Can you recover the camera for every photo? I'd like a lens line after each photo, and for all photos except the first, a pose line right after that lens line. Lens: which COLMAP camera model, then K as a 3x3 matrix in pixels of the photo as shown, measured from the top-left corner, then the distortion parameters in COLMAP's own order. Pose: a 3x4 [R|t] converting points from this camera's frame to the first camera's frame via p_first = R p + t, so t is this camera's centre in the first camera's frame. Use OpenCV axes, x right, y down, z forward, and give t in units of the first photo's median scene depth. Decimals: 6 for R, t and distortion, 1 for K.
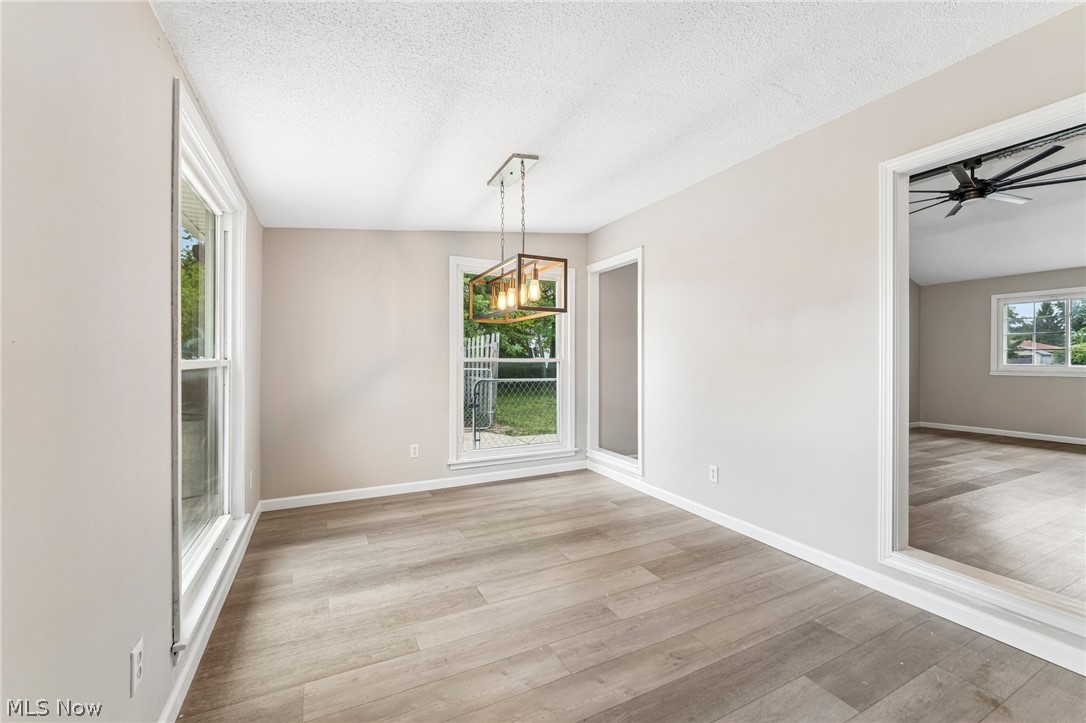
lens RADIAL K [[444.1, 0, 543.0], [0, 444.1, 361.5], [0, 0, 1]] dist [-0.000904, -0.000024]
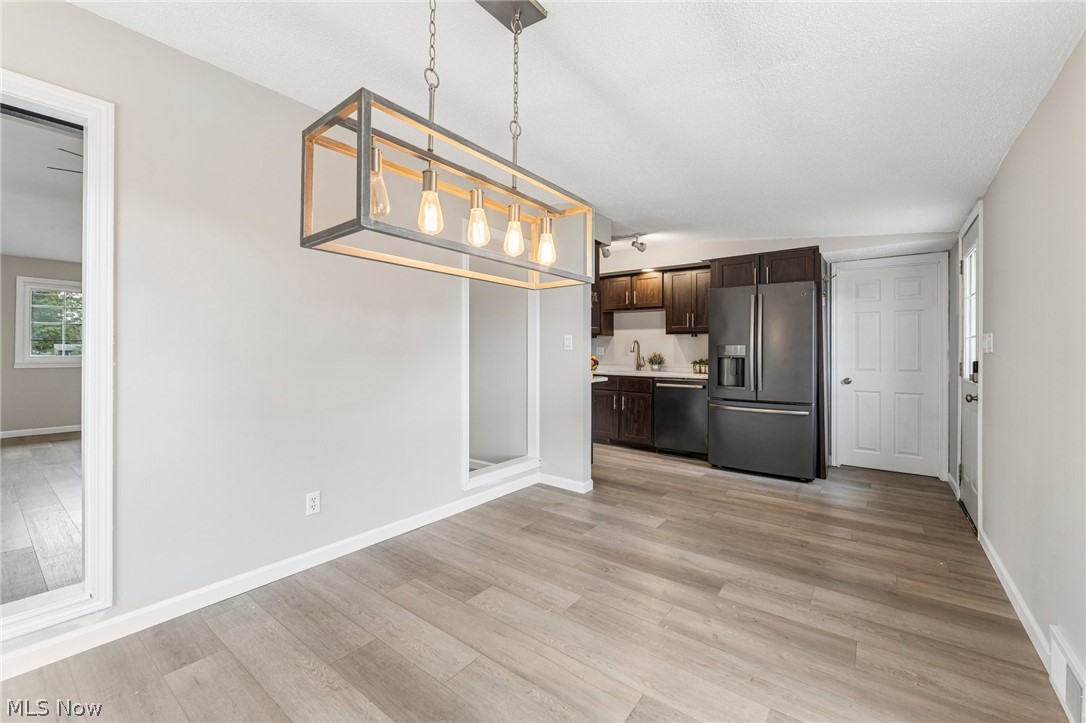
lens RADIAL K [[441.7, 0, 546.0], [0, 441.7, 351.2], [0, 0, 1]] dist [-0.001643, 0.000016]
pose [[-0.442502, 0.000720, 0.896767, -0.685887], [-0.000138, 1.000000, -0.000871, -0.007434], [-0.896767, -0.000510, -0.442502, 1.441117]]
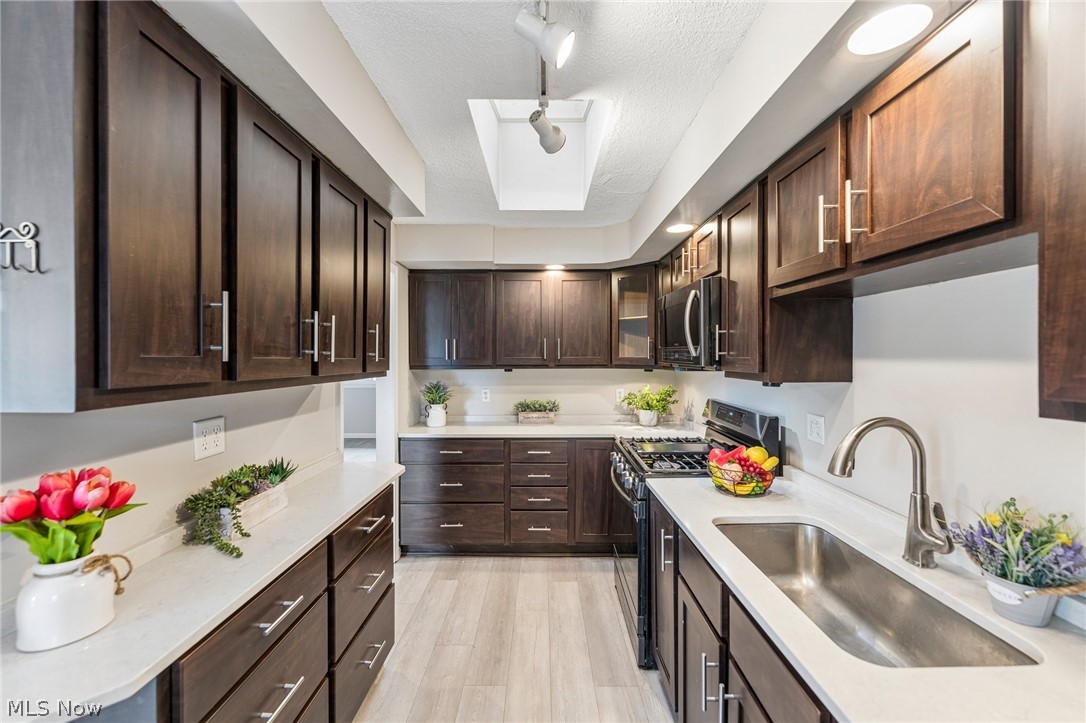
lens RADIAL K [[431.2, 0, 542.0], [0, 431.2, 361.2], [0, 0, 1]] dist [-0.000892, 0.000099]
pose [[0.456828, -0.009251, 0.889507, 0.775296], [0.003529, 0.999957, 0.008588, -0.151388], [-0.889548, -0.000784, 0.456841, -0.075423]]
